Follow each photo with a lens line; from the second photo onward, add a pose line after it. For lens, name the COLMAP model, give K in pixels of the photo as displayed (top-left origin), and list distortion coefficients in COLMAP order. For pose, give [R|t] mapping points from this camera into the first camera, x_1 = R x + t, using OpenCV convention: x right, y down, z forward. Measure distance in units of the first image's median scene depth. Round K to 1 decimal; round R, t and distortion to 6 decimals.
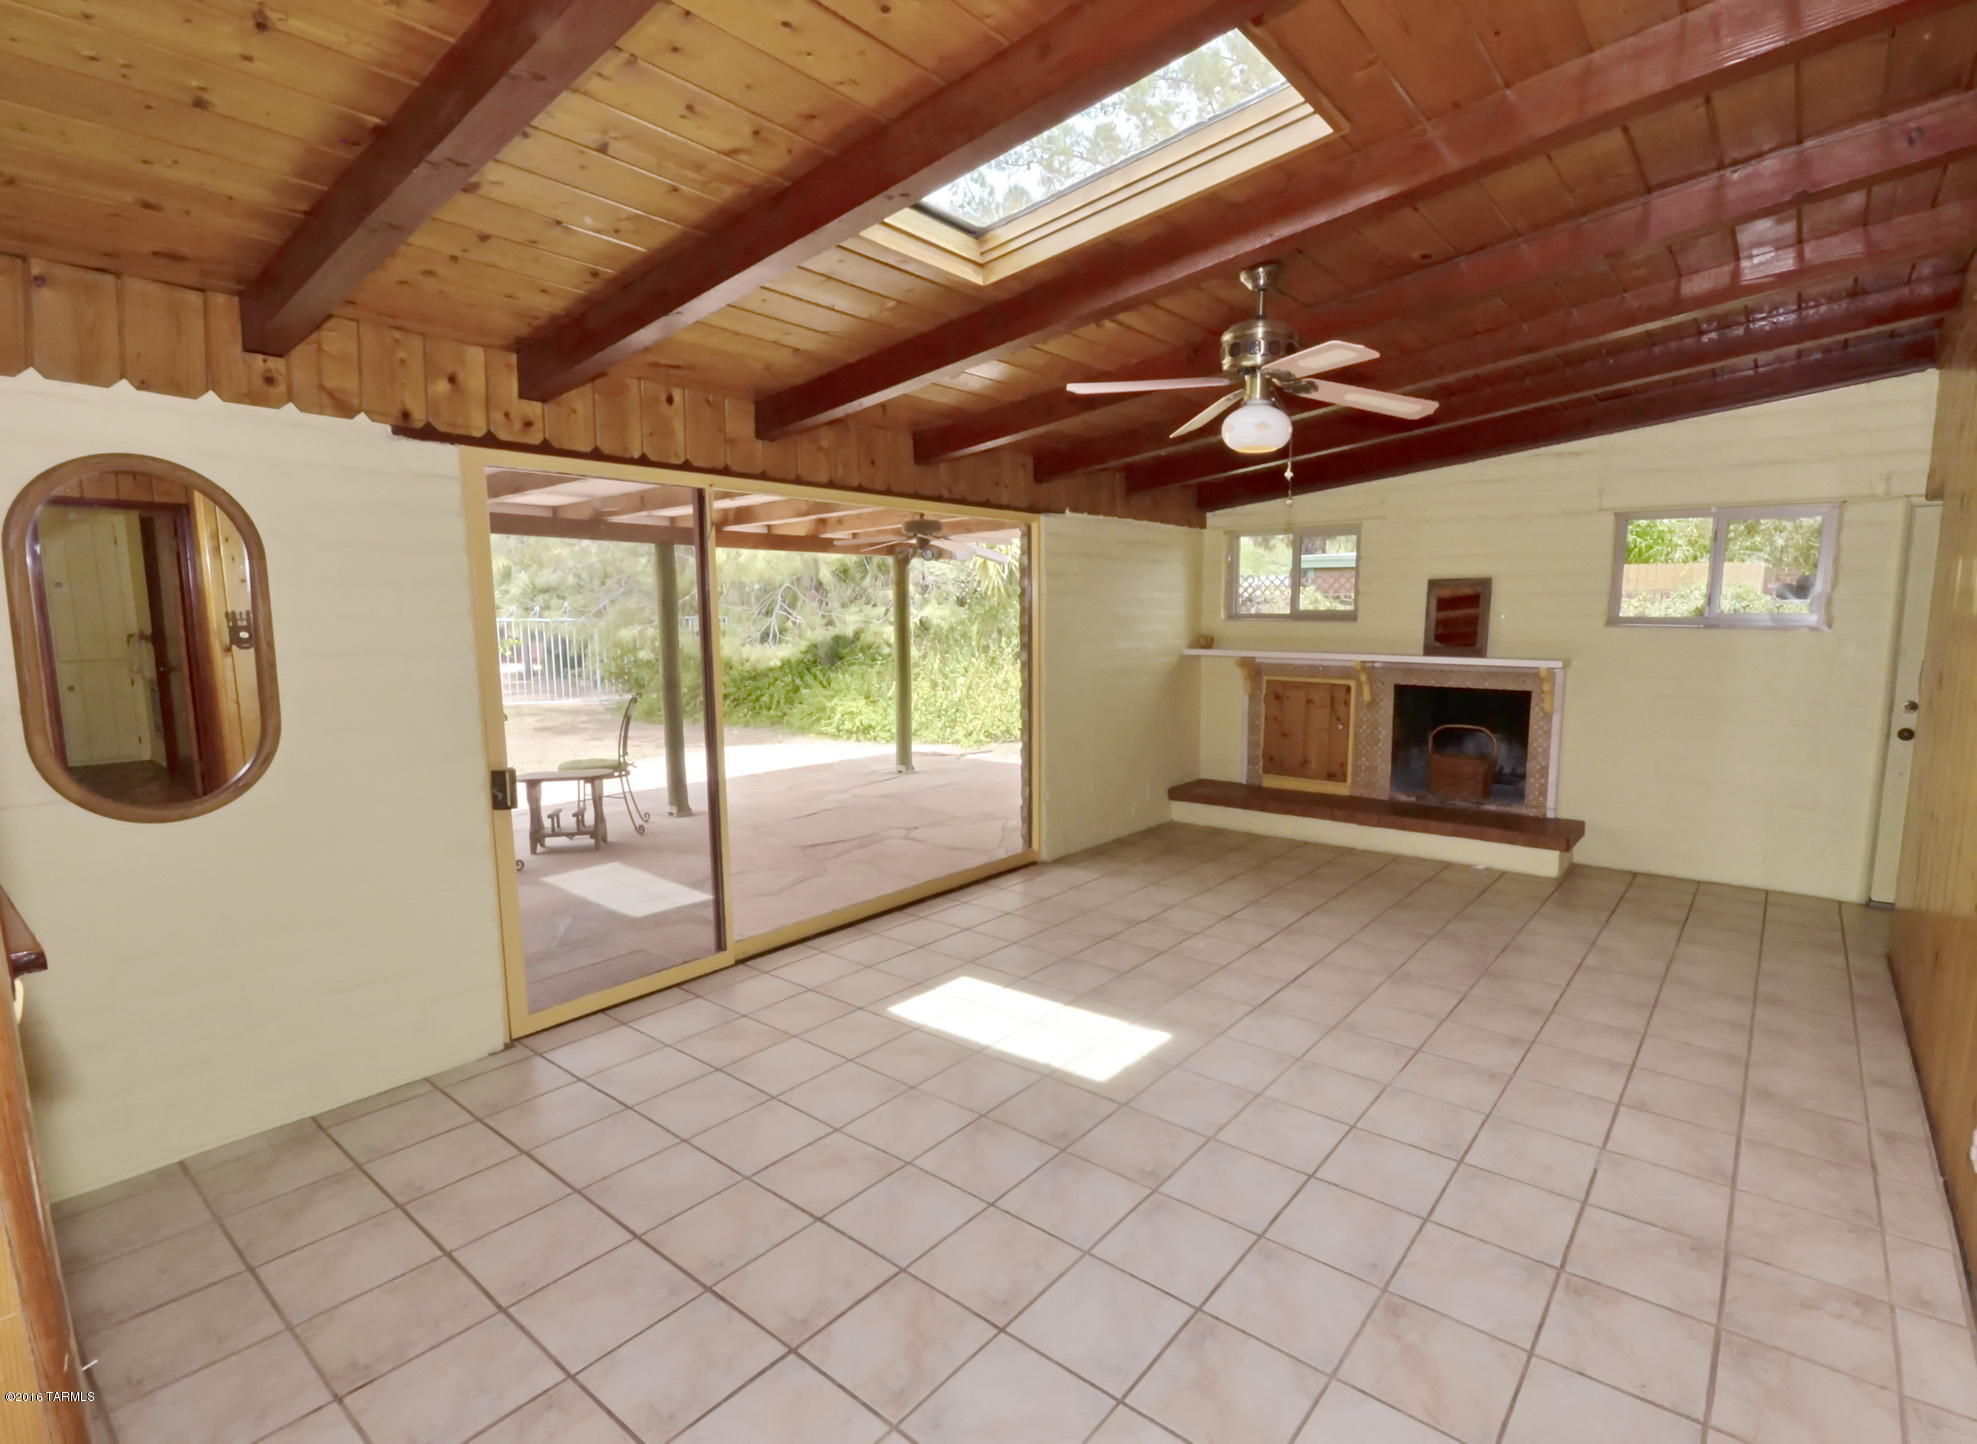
lens RADIAL K [[954.9, 0, 1079.6], [0, 954.9, 733.7], [0, 0, 1]] dist [-0.001483, 0.004046]
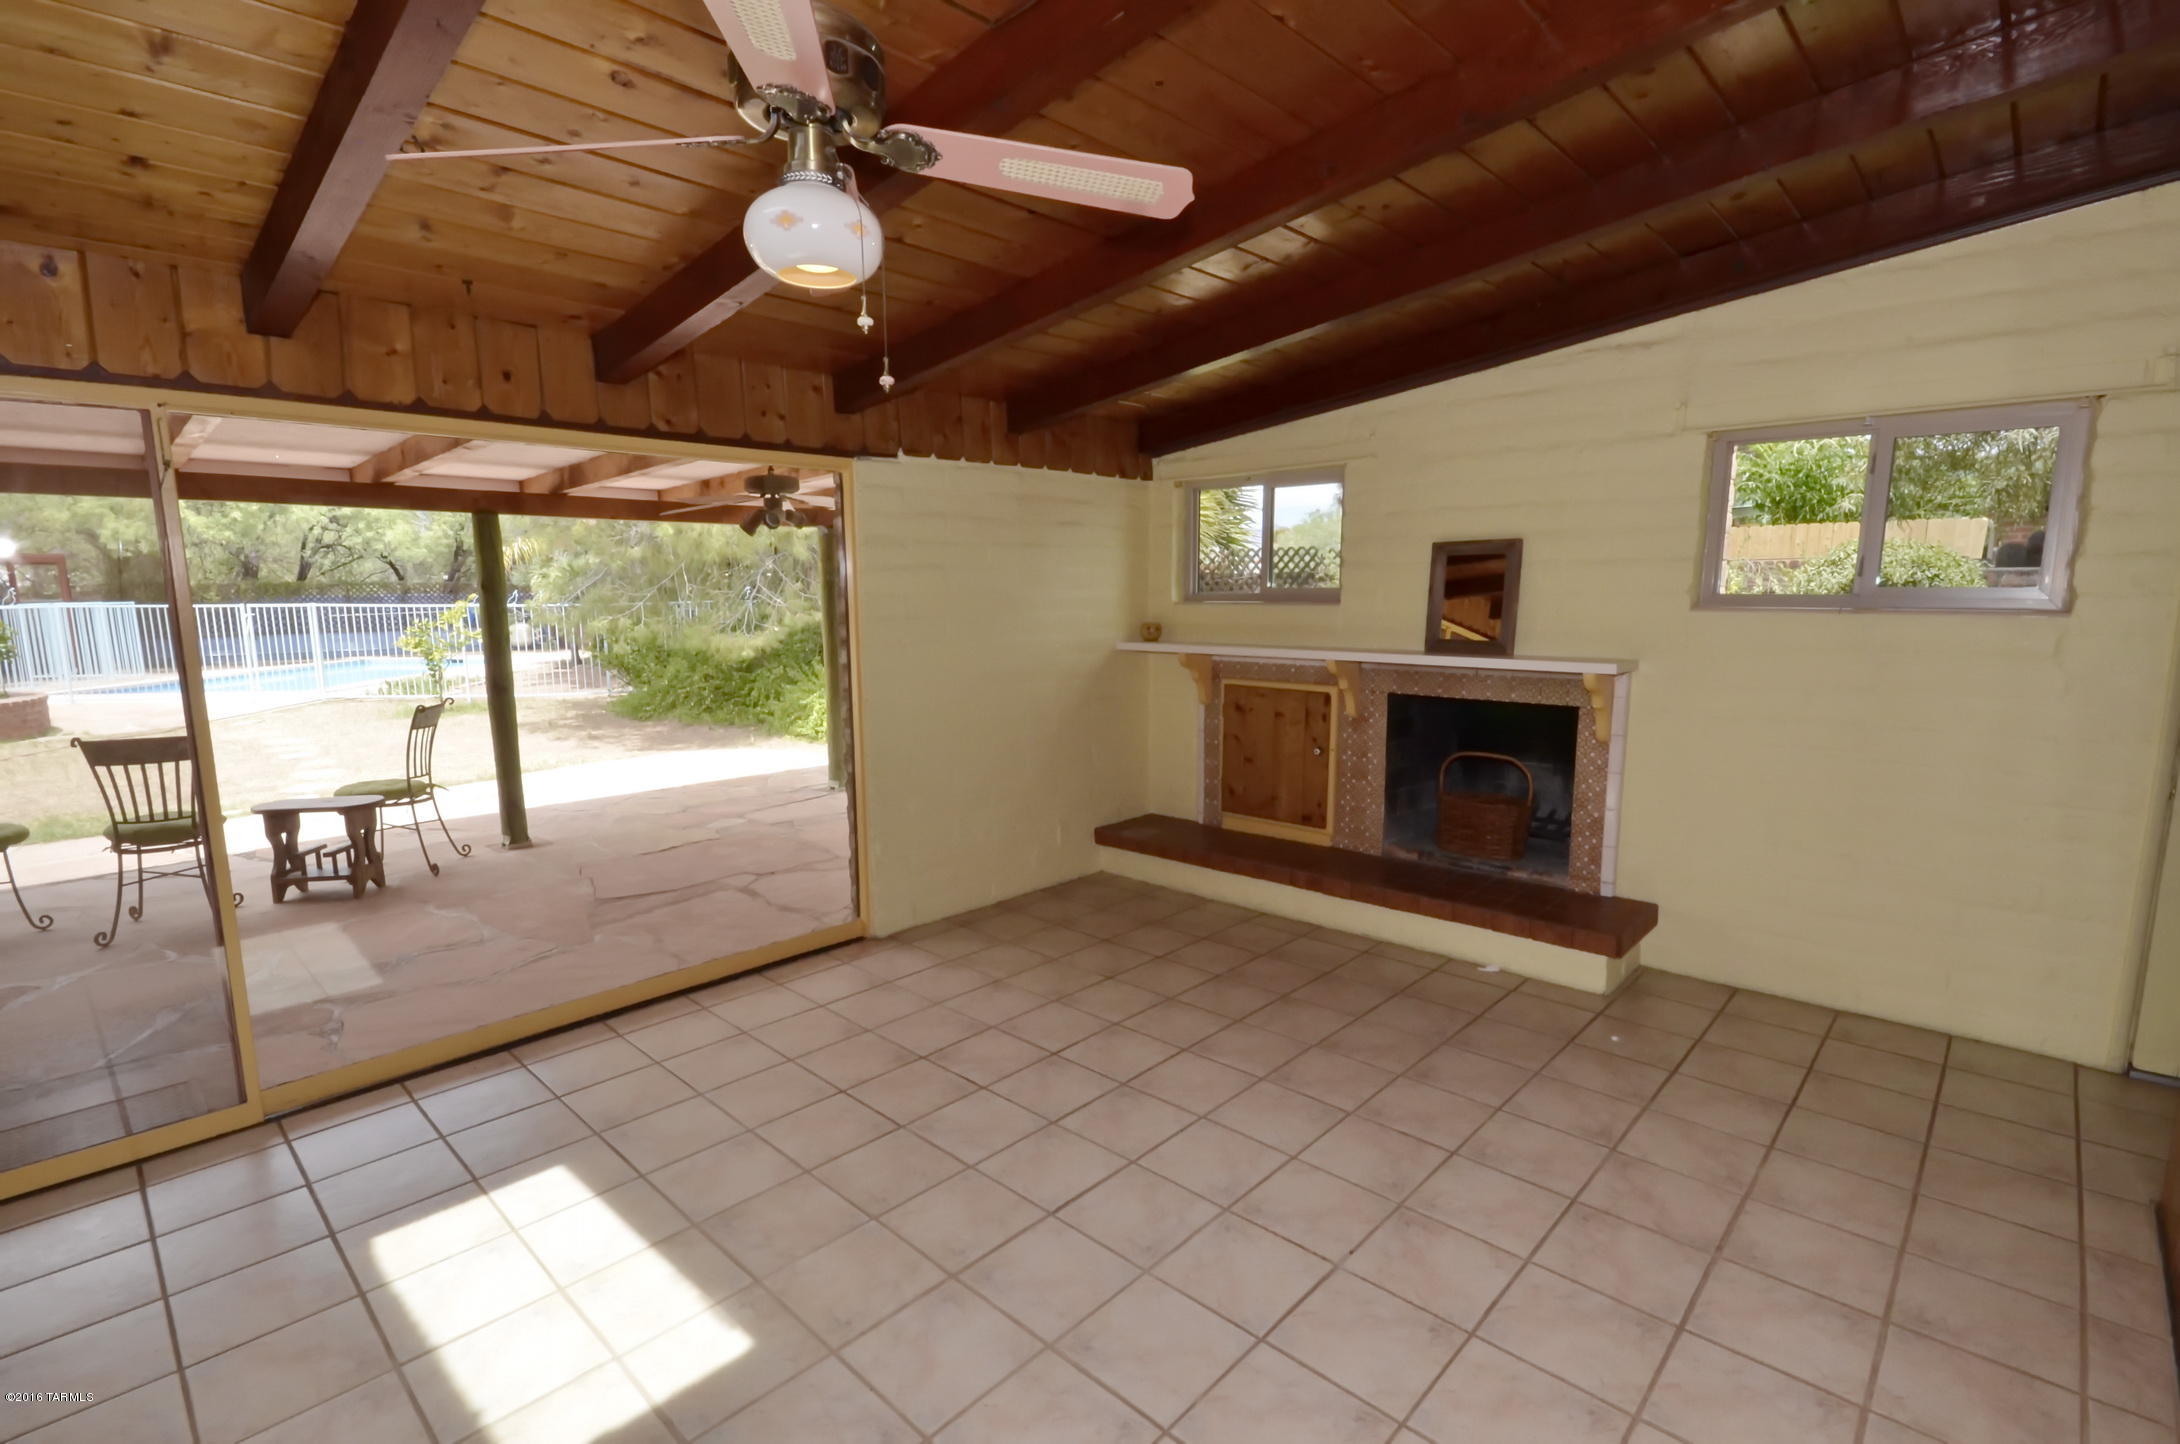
lens RADIAL K [[1002.3, 0, 1093.0], [0, 1002.3, 733.6], [0, 0, 1]] dist [0.002278, -0.003135]
pose [[0.993225, 0.007654, -0.115955, 0.208249], [-0.006072, 0.999884, 0.013992, -0.032306], [0.116049, -0.013193, 0.993156, 0.252316]]
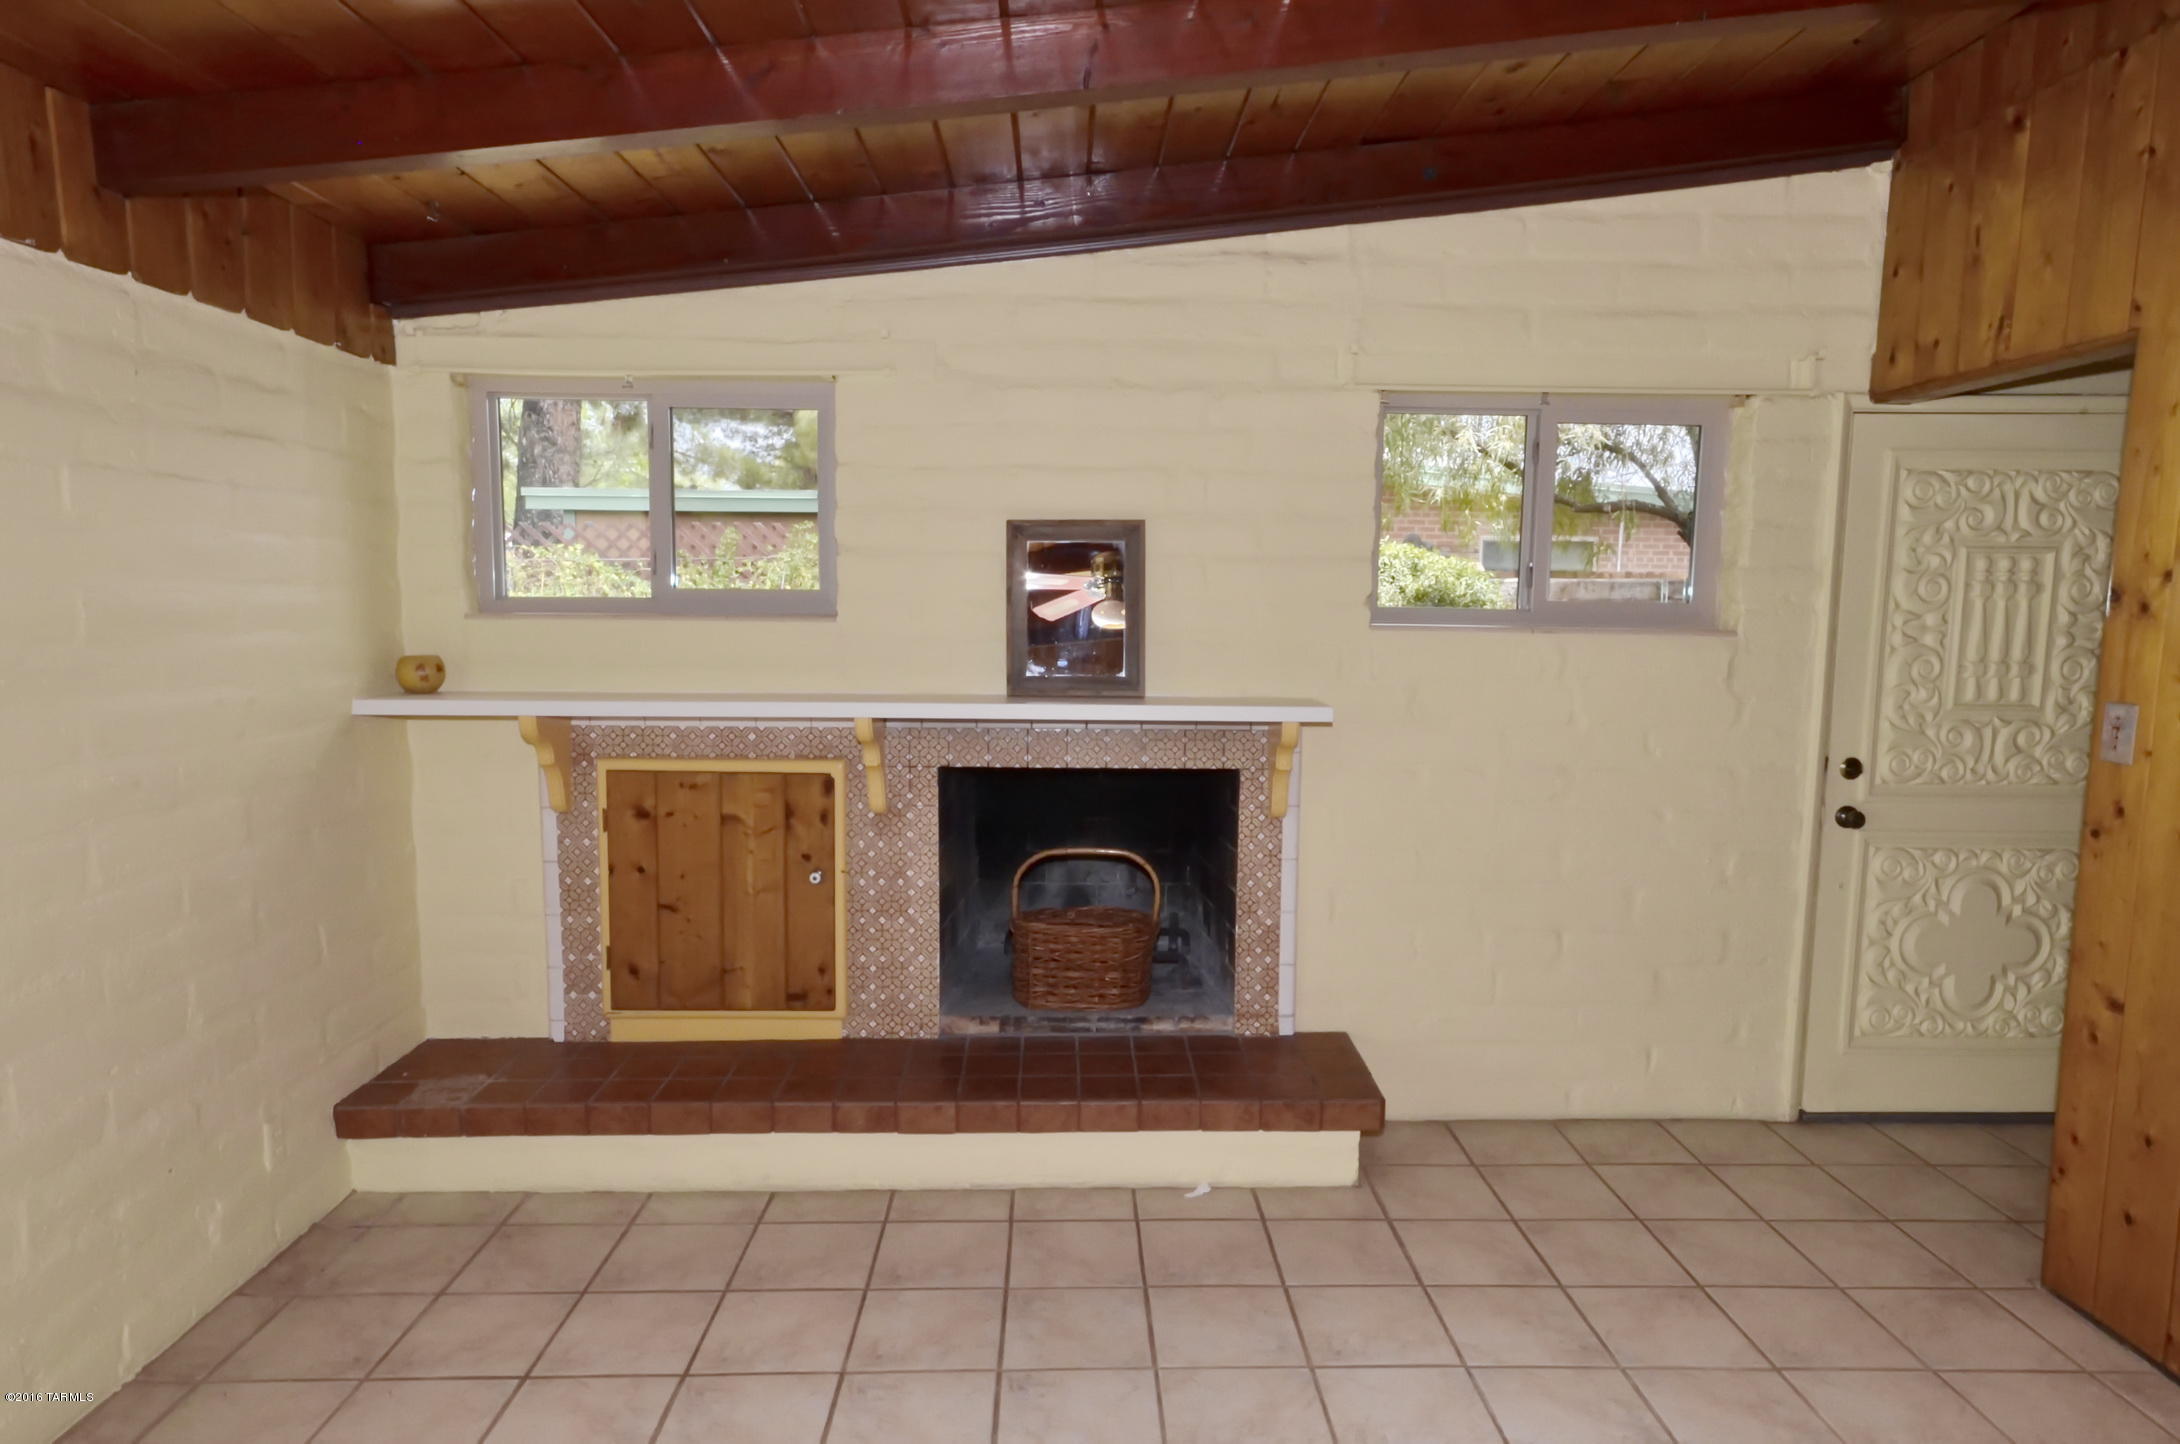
lens RADIAL K [[1302.8, 0, 1082.0], [0, 1302.8, 737.8], [0, 0, 1]] dist [0.009083, 0.004871]
pose [[0.790047, -0.063187, 0.609781, 0.030797], [0.071592, 0.997378, 0.010594, -0.069073], [-0.608852, 0.035285, 0.792499, 0.526650]]
